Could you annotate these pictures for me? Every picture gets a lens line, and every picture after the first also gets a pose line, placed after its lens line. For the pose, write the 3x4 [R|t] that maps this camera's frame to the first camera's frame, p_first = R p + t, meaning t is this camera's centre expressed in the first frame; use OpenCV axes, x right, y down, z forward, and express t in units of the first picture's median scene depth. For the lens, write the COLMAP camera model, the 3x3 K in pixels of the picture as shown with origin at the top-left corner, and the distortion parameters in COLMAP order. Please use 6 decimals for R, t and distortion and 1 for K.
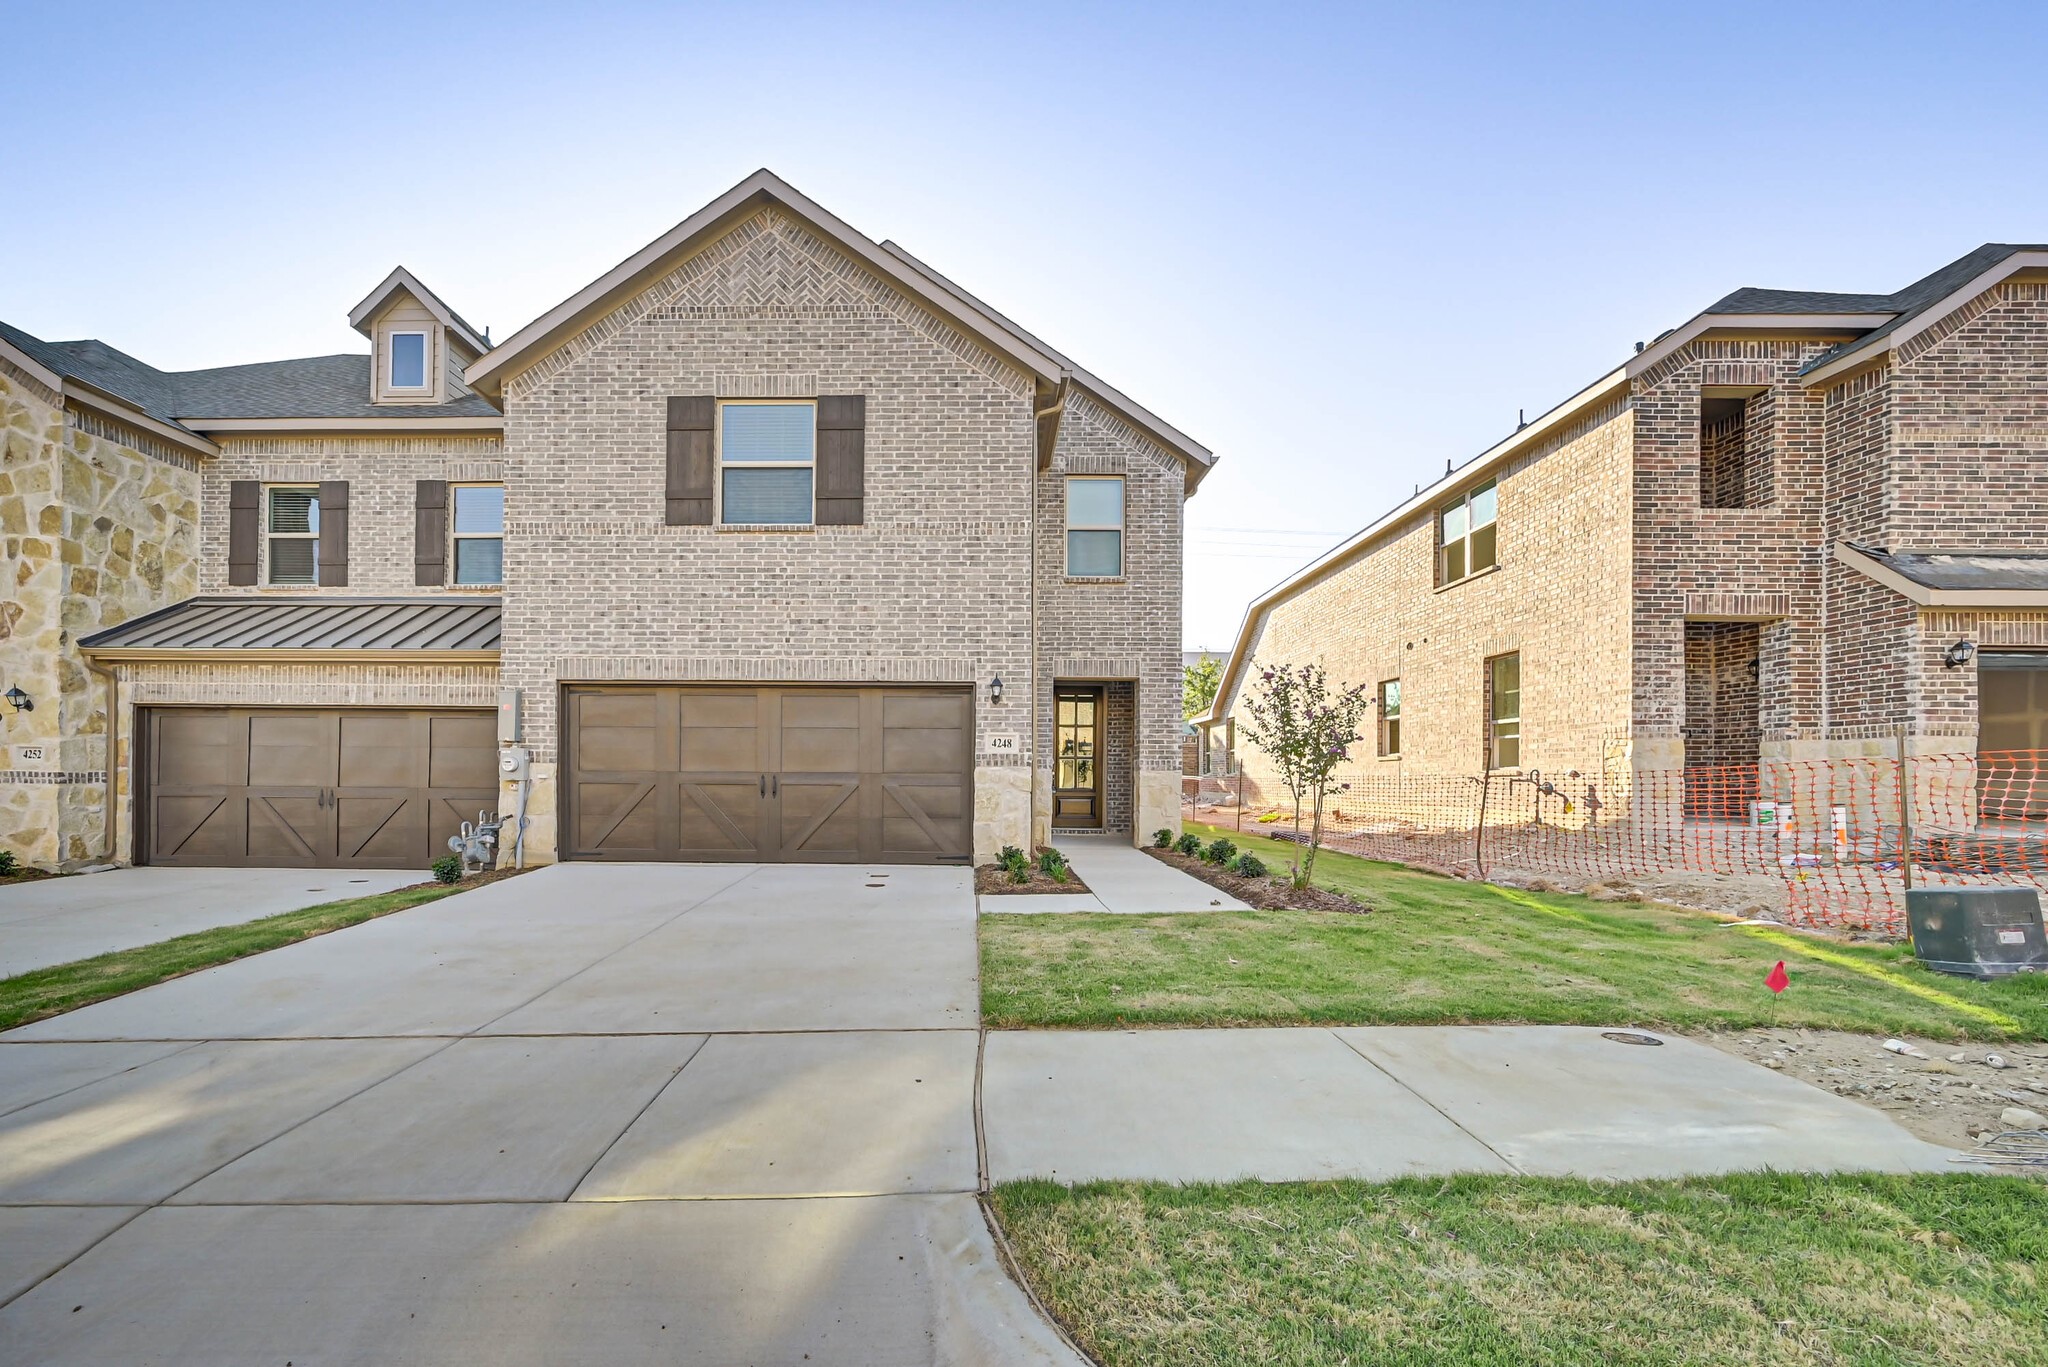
lens RADIAL K [[819.5, 0, 1028.9], [0, 819.5, 697.2], [0, 0, 1]] dist [-0.000585, 0.000095]
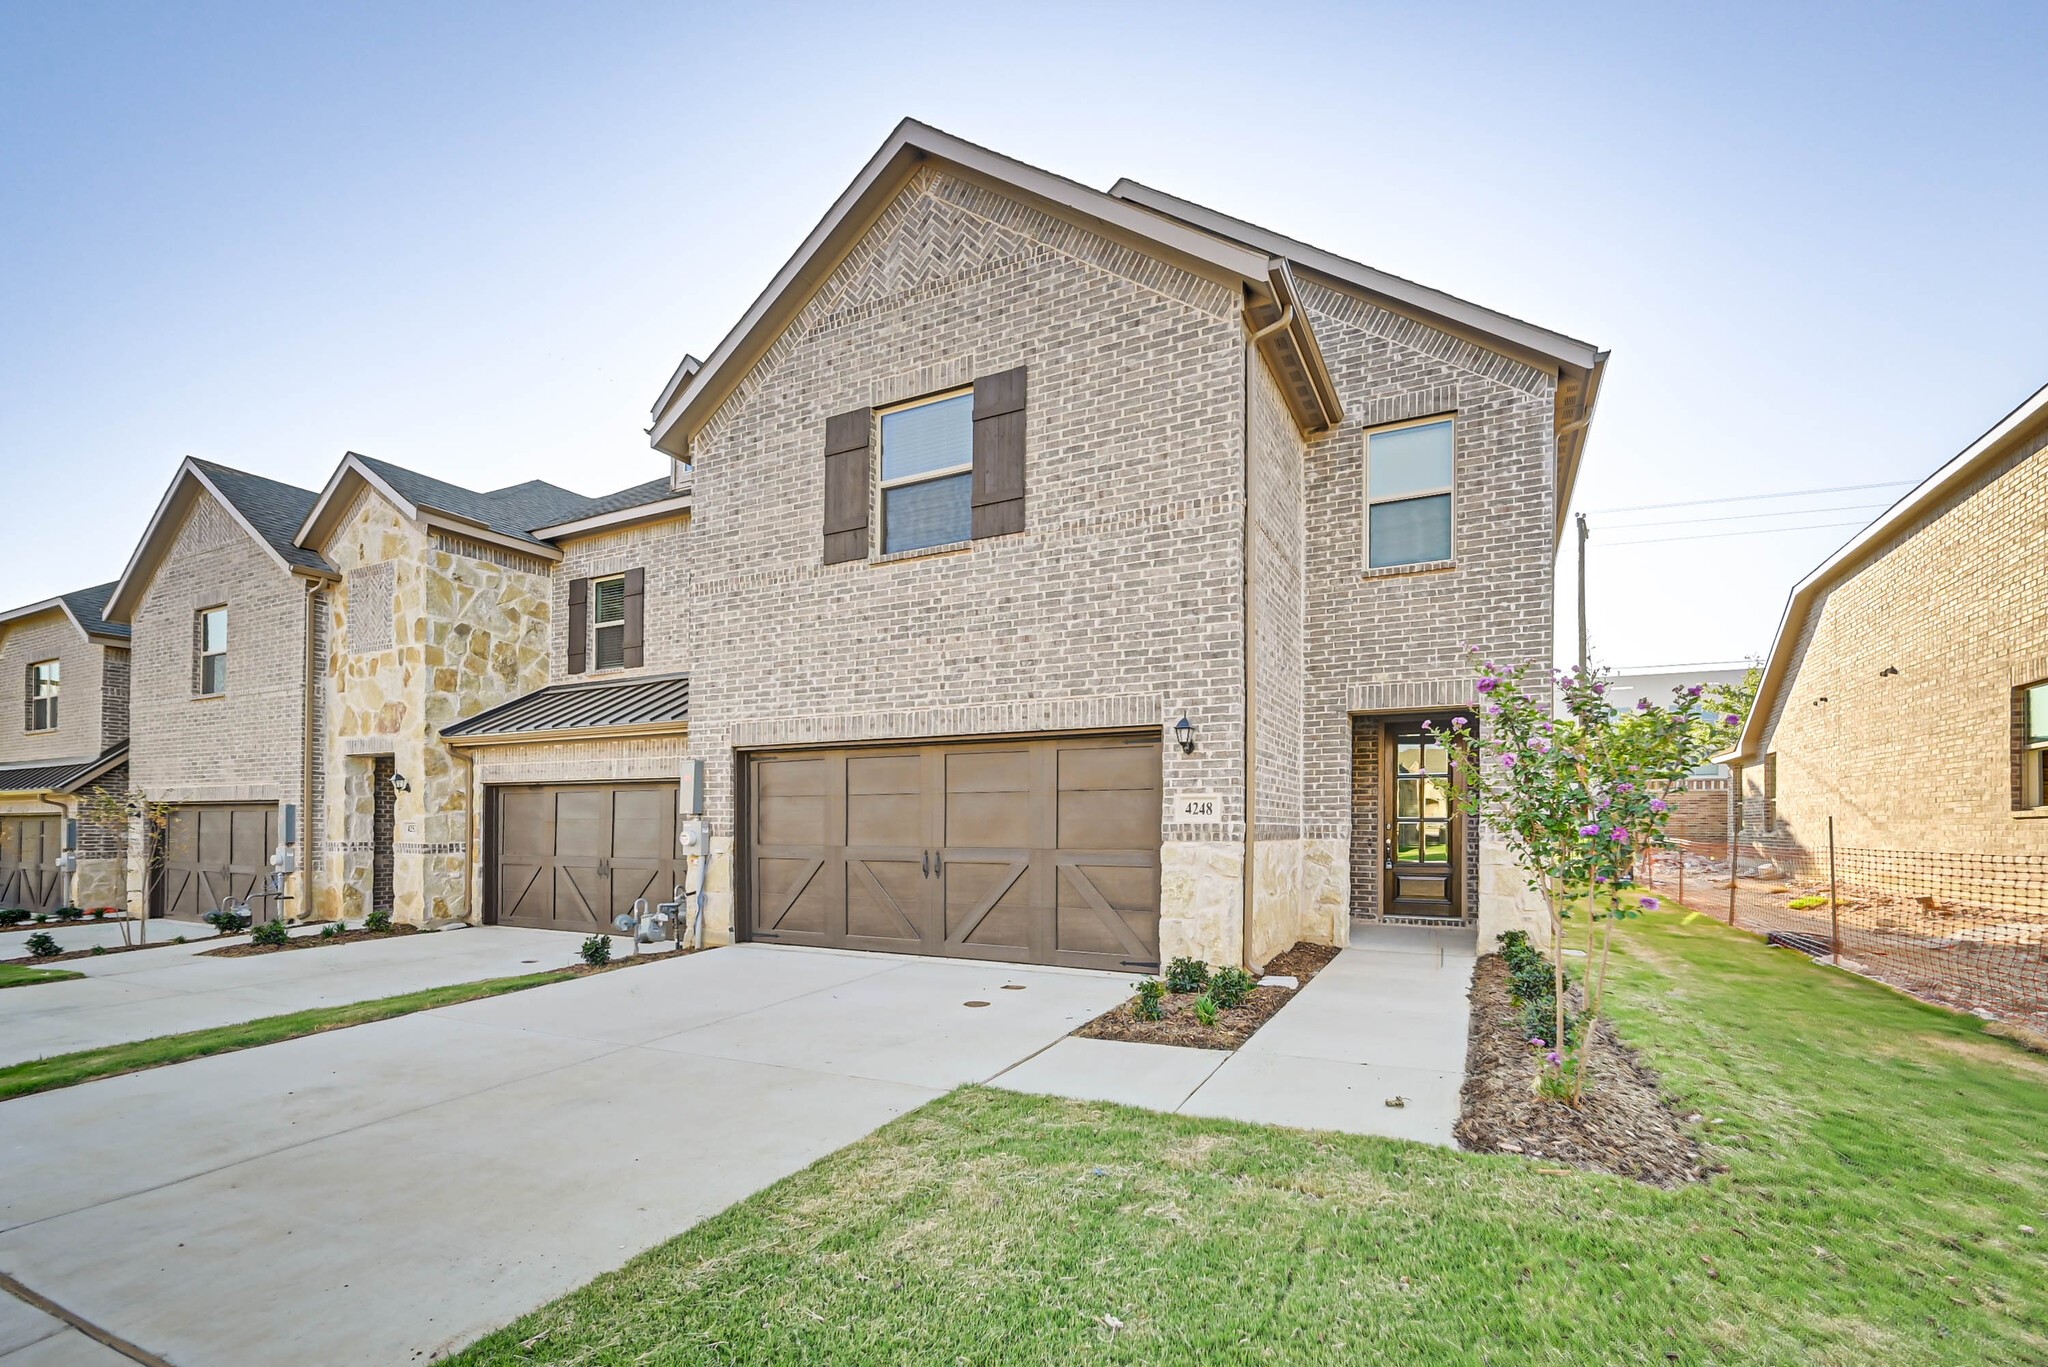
lens RADIAL K [[910.8, 0, 1024.8], [0, 910.8, 770.9], [0, 0, 1]] dist [-0.000136, 0.000057]
pose [[0.898889, -0.032214, -0.436991, 0.164277], [0.043024, 0.998964, 0.014859, 0.004529], [0.436059, -0.032157, 0.899343, 0.204118]]
